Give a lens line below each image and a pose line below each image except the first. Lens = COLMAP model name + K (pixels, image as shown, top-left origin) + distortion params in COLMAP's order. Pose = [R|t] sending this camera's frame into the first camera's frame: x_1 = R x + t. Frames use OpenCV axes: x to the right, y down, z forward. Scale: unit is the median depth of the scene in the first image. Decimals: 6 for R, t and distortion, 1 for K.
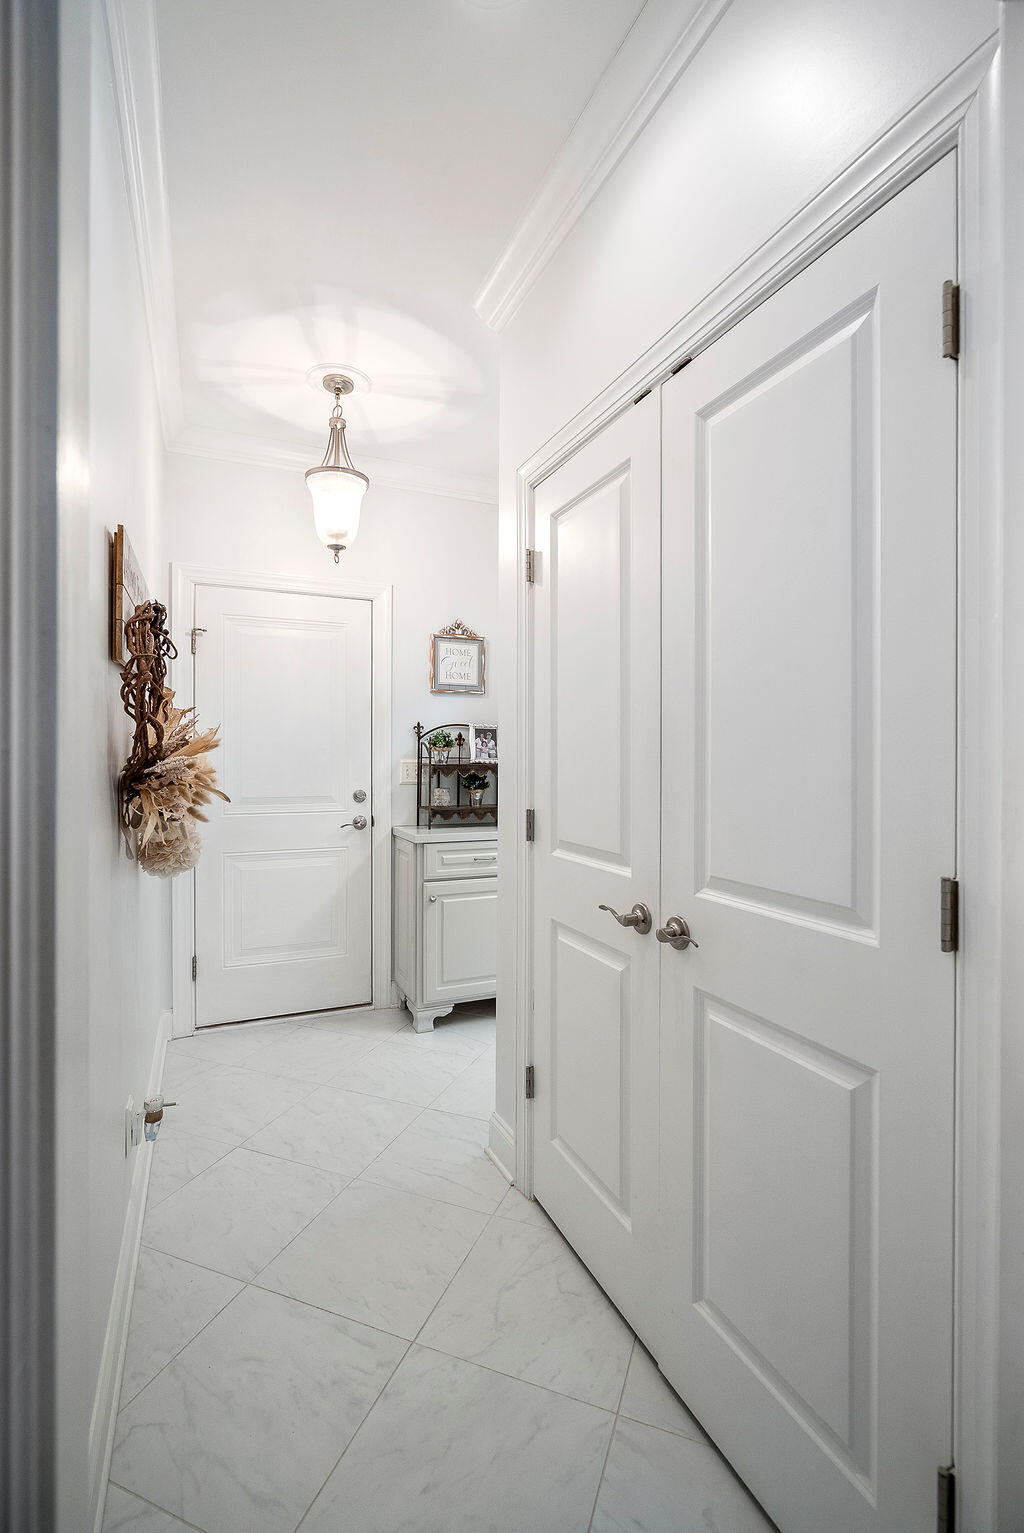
lens RADIAL K [[696.5, 0, 514.7], [0, 696.5, 763.8], [0, 0, 1]] dist [-0.002110, 0.001564]
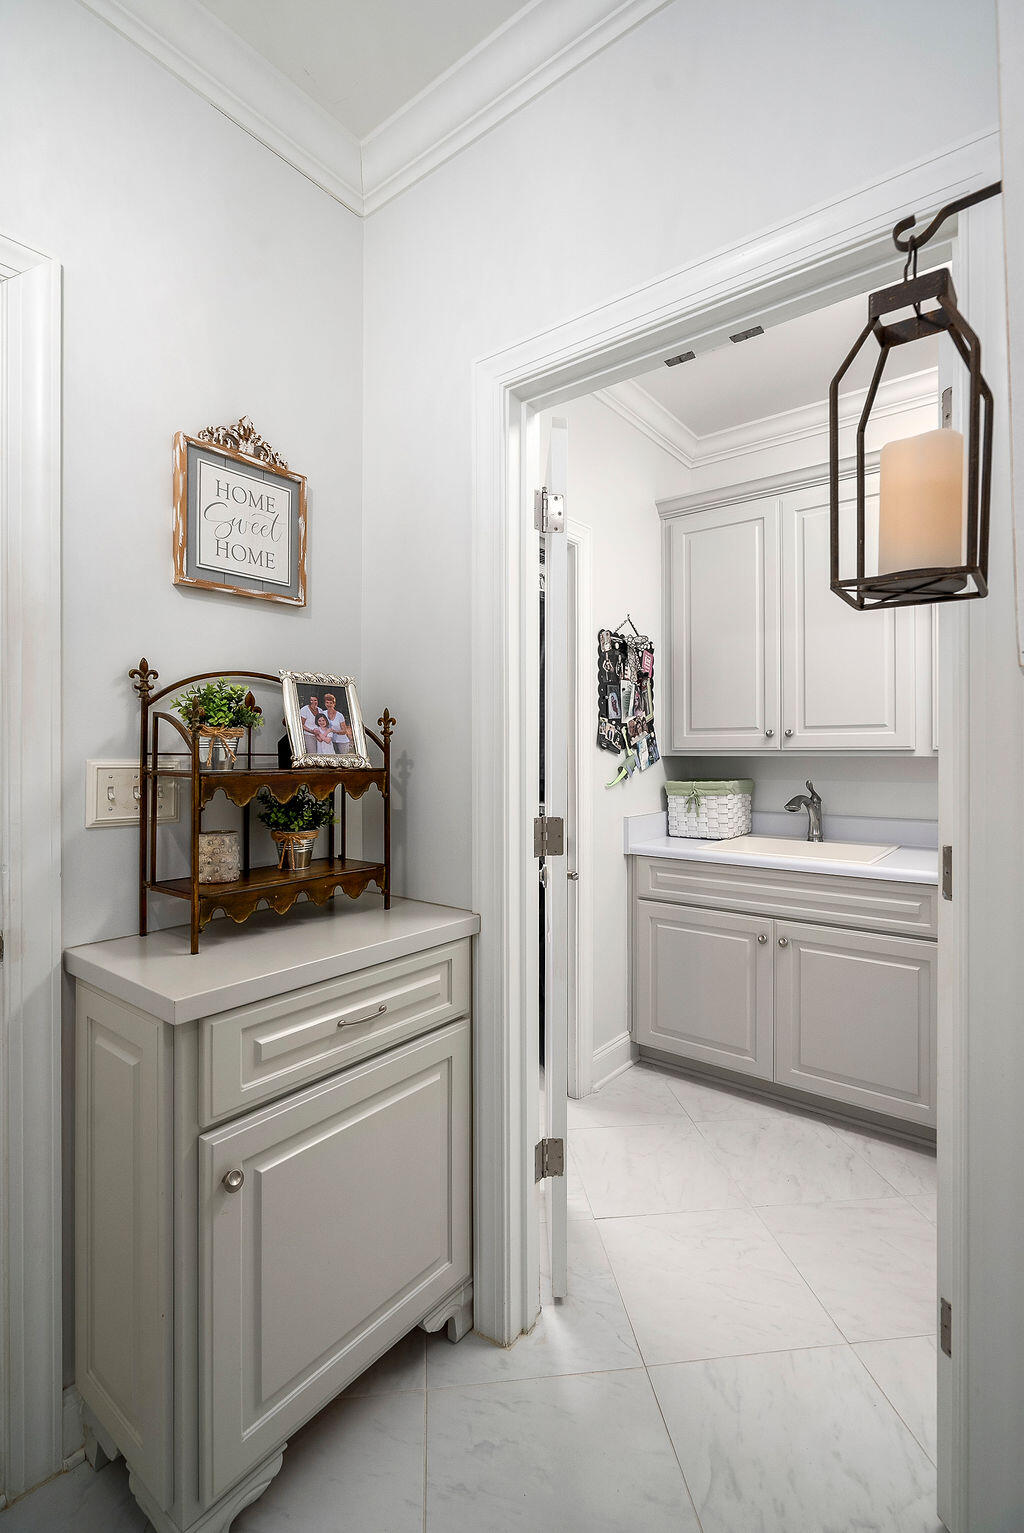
lens RADIAL K [[696.5, 0, 507.0], [0, 696.5, 752.1], [0, 0, 1]] dist [-0.002110, 0.001564]
pose [[0.886105, -0.004515, 0.463463, -0.137996], [0.006913, 0.999970, -0.003475, -0.007227], [-0.463433, 0.006283, 0.886110, 0.574573]]
